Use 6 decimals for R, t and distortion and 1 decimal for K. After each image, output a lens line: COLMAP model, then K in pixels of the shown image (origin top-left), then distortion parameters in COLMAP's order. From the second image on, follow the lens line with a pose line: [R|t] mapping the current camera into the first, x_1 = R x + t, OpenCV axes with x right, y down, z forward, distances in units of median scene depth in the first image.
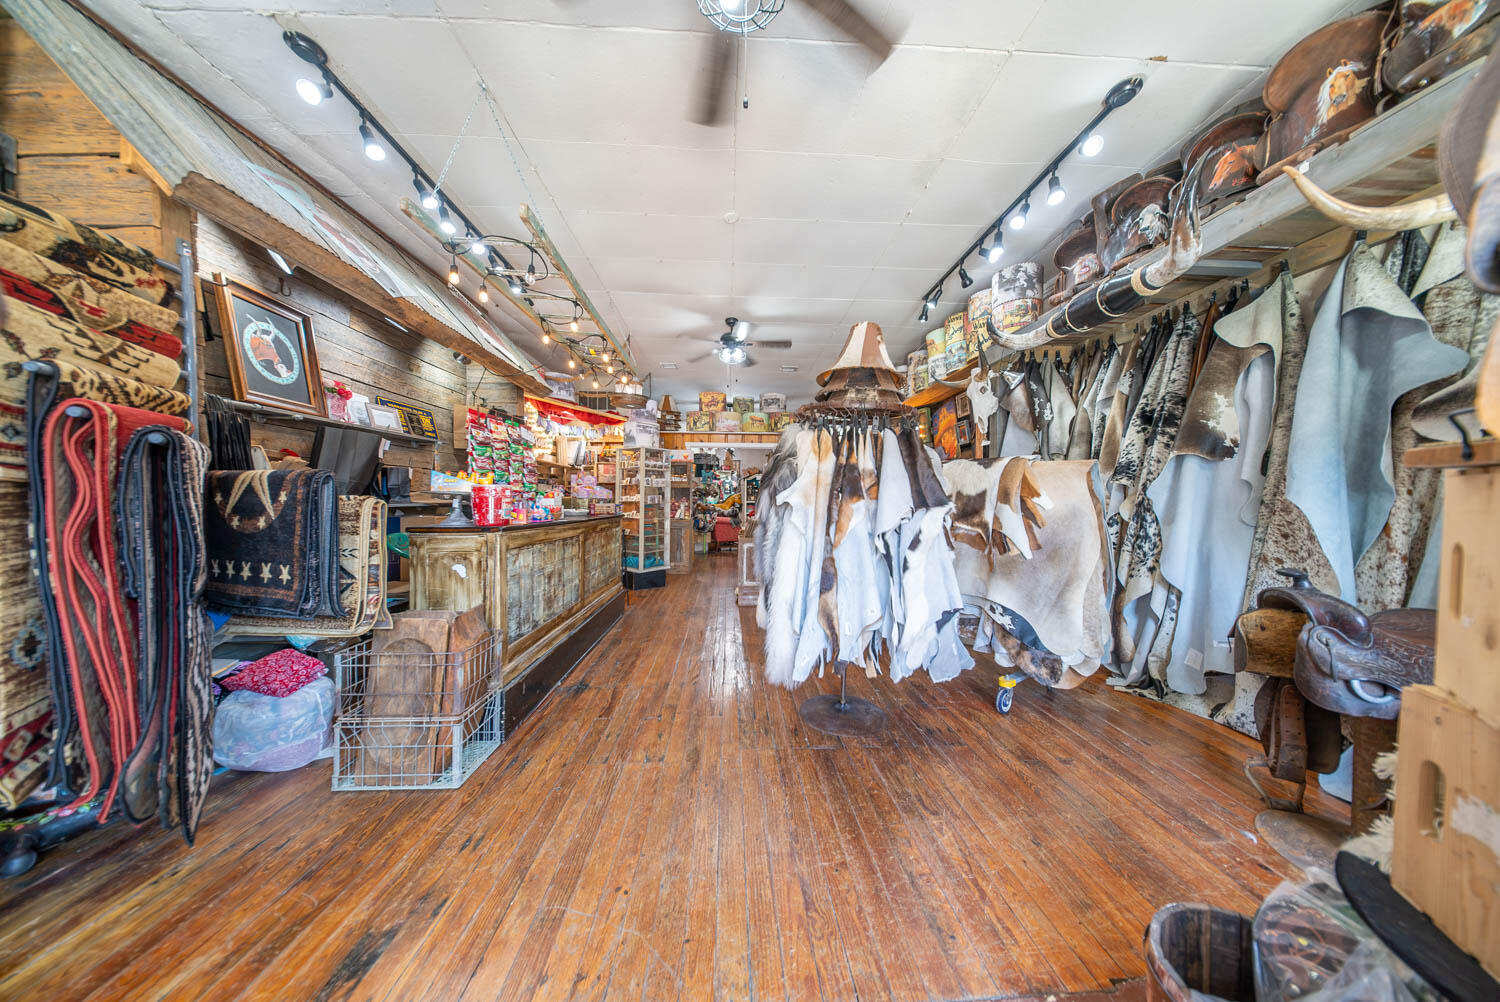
lens RADIAL K [[442.0, 0, 747.0], [0, 442.0, 501.3], [0, 0, 1]] dist [0.004422, -0.001987]
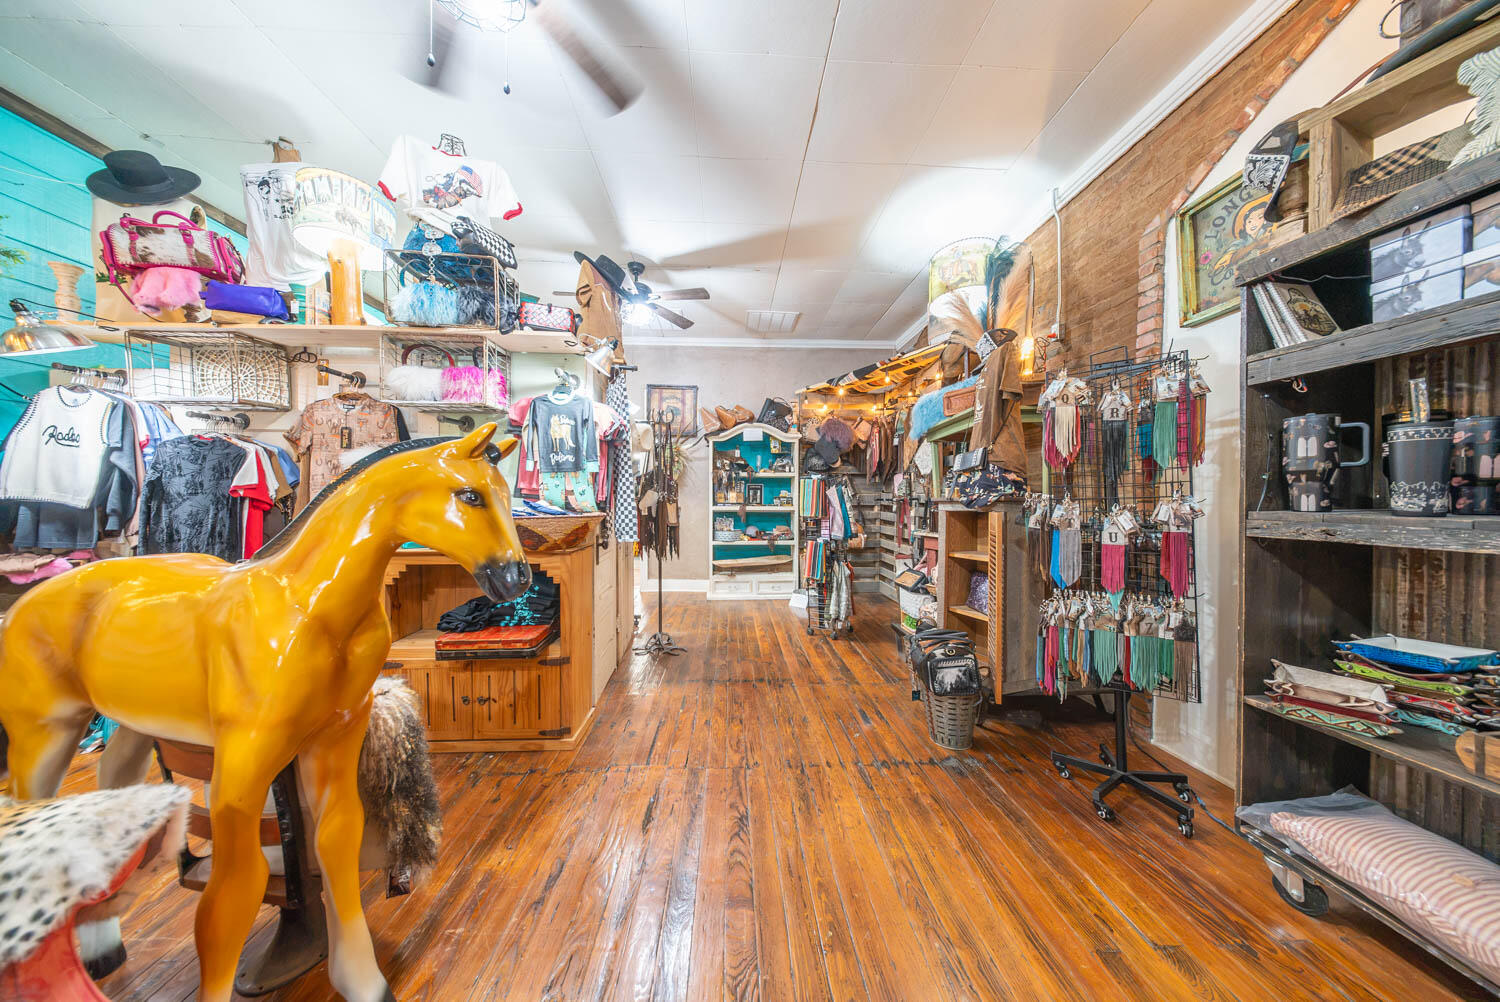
lens RADIAL K [[442.0, 0, 751.3], [0, 442.0, 501.4], [0, 0, 1]] dist [0.004422, -0.001987]
pose [[0.999945, -0.000686, 0.010423, 0.149495], [0.000669, 0.999998, 0.001674, -0.028681], [-0.010424, -0.001667, 0.999944, 4.096503]]
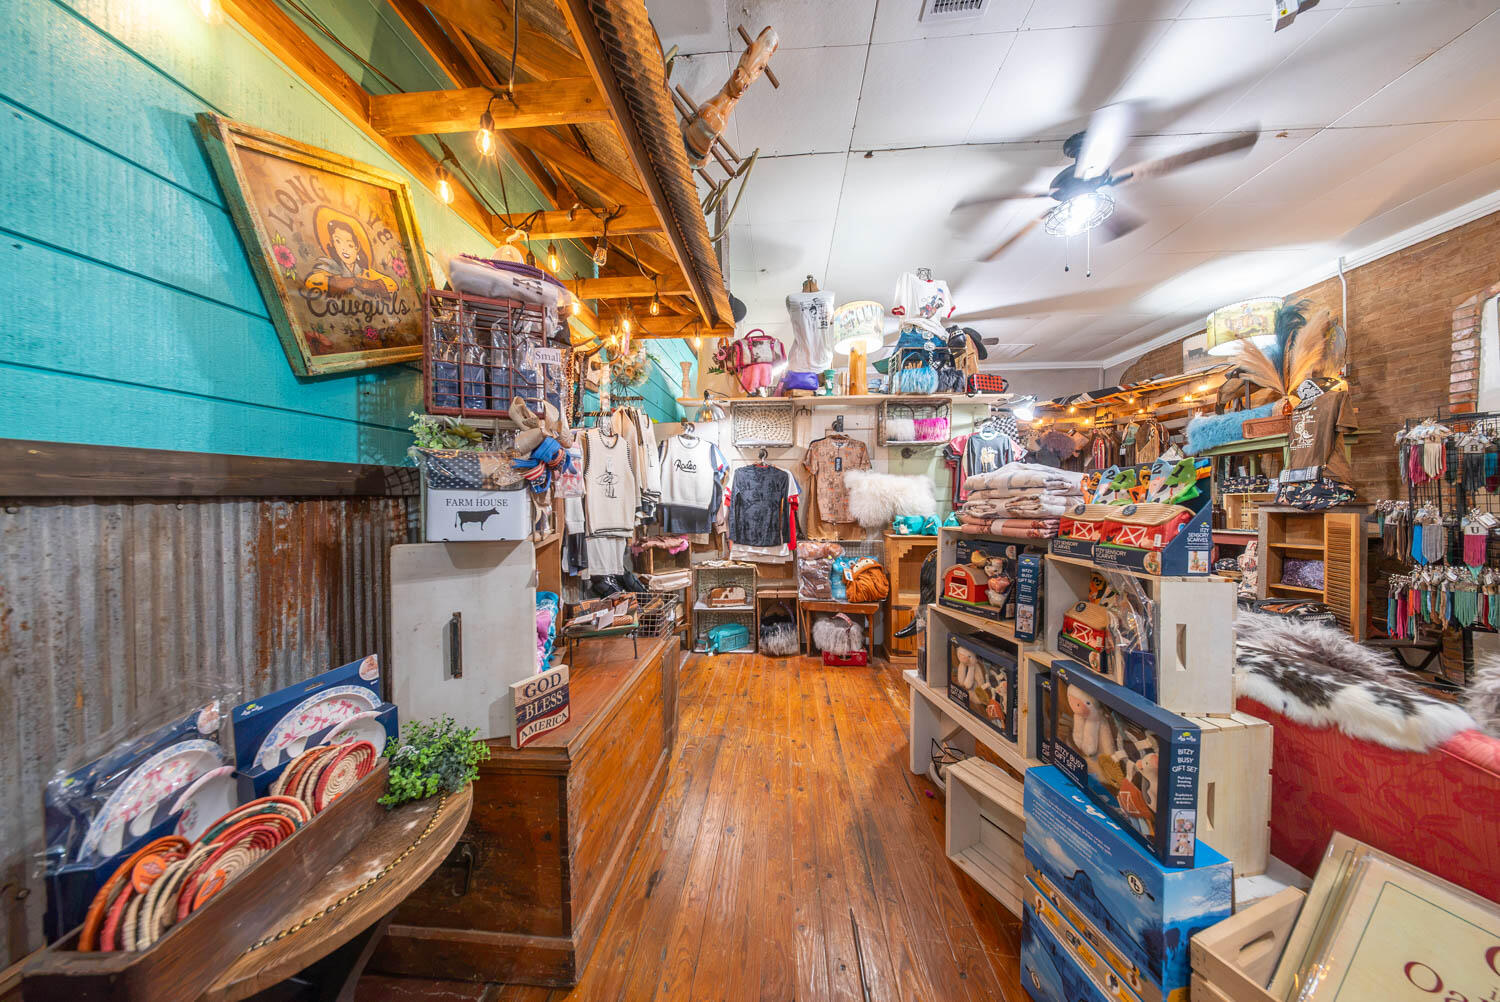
lens RADIAL K [[442.0, 0, 751.6], [0, 442.0, 502.1], [0, 0, 1]] dist [0.004422, -0.001987]
pose [[0.993369, -0.001090, -0.114961, -0.768773], [0.001505, 0.999993, 0.003520, -0.042528], [0.114957, -0.003670, 0.993364, 3.595531]]
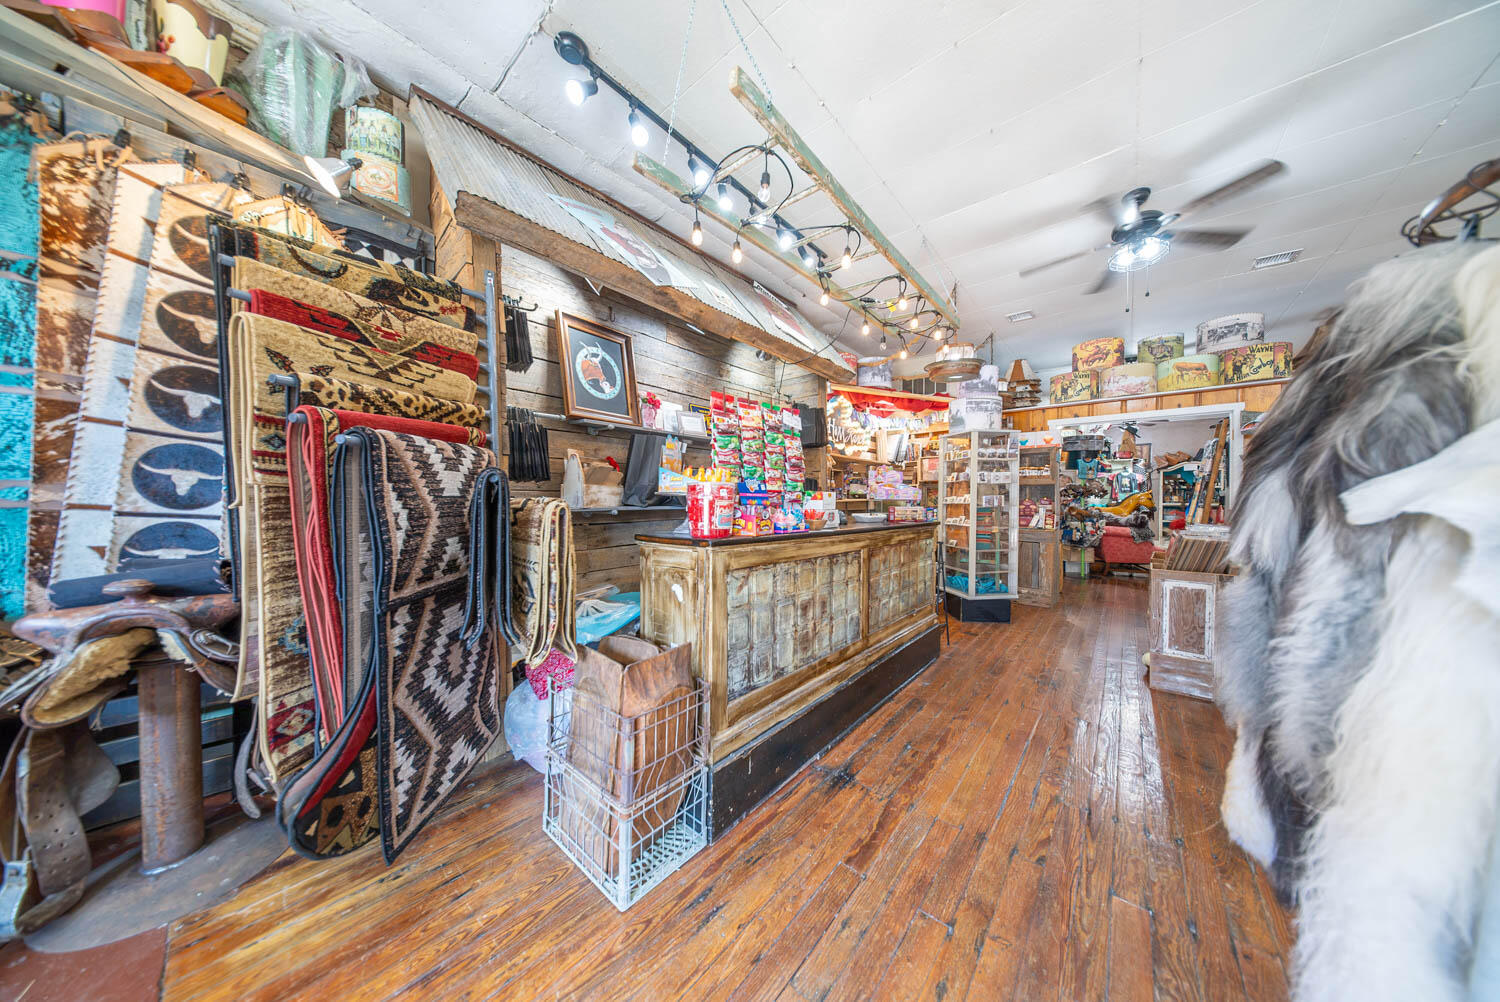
lens RADIAL K [[442.0, 0, 747.0], [0, 442.0, 503.3], [0, 0, 1]] dist [0.004422, -0.001987]
pose [[0.730924, 0.002990, -0.682452, -0.019455], [-0.002070, 0.999996, 0.002164, -0.003335], [0.682456, -0.000169, 0.730927, 0.430111]]
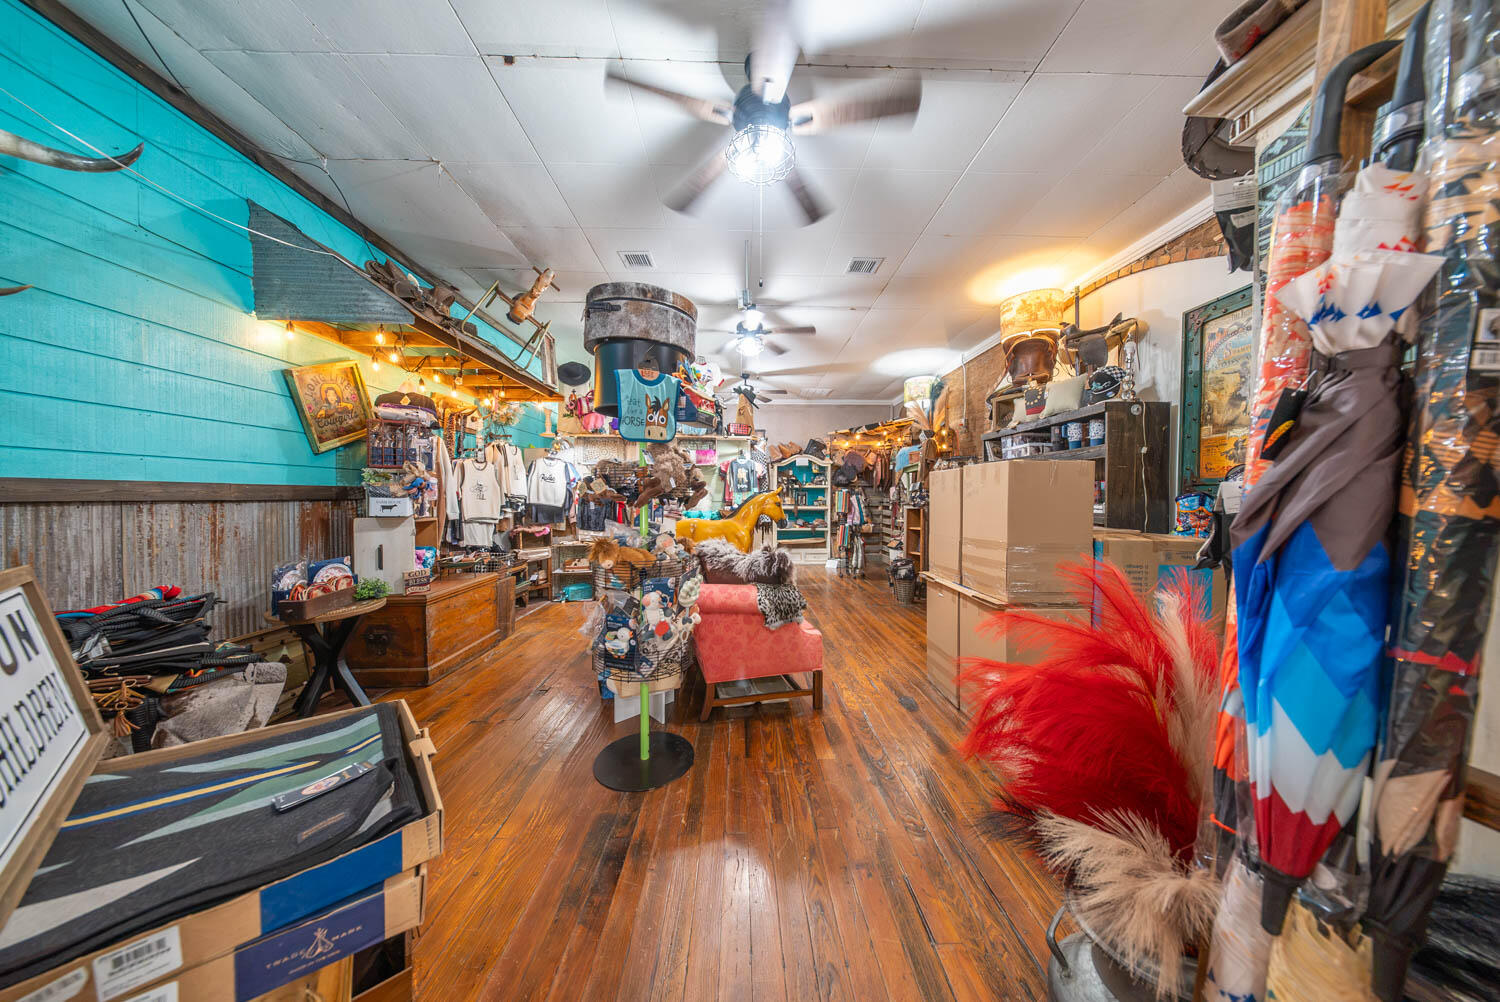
lens RADIAL K [[442.0, 0, 752.3], [0, 442.0, 501.4], [0, 0, 1]] dist [0.004422, -0.001987]
pose [[0.999924, -0.000354, -0.012302, -0.146058], [0.000369, 0.999999, 0.001237, -0.043726], [0.012302, -0.001242, 0.999924, 2.877120]]
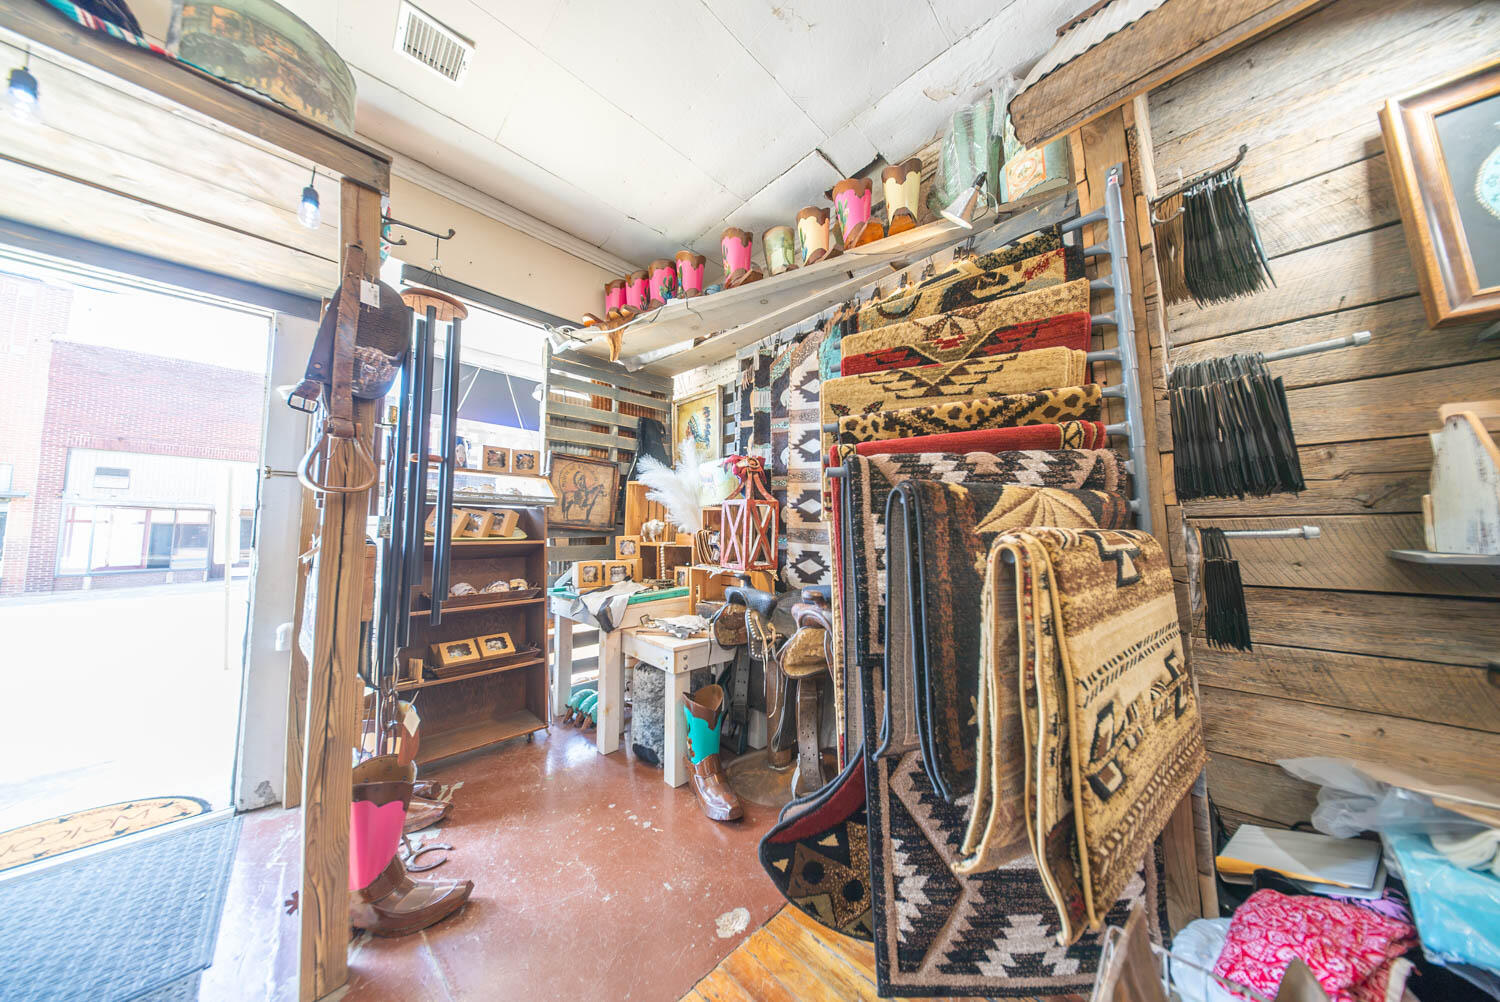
lens RADIAL K [[442.0, 0, 744.6], [0, 442.0, 502.1], [0, 0, 1]] dist [0.004422, -0.001987]
pose [[-0.736956, -0.055802, -0.673633, -0.273919], [-0.005200, 0.997025, -0.076902, -0.002214], [0.675921, -0.053171, -0.735054, 0.751355]]
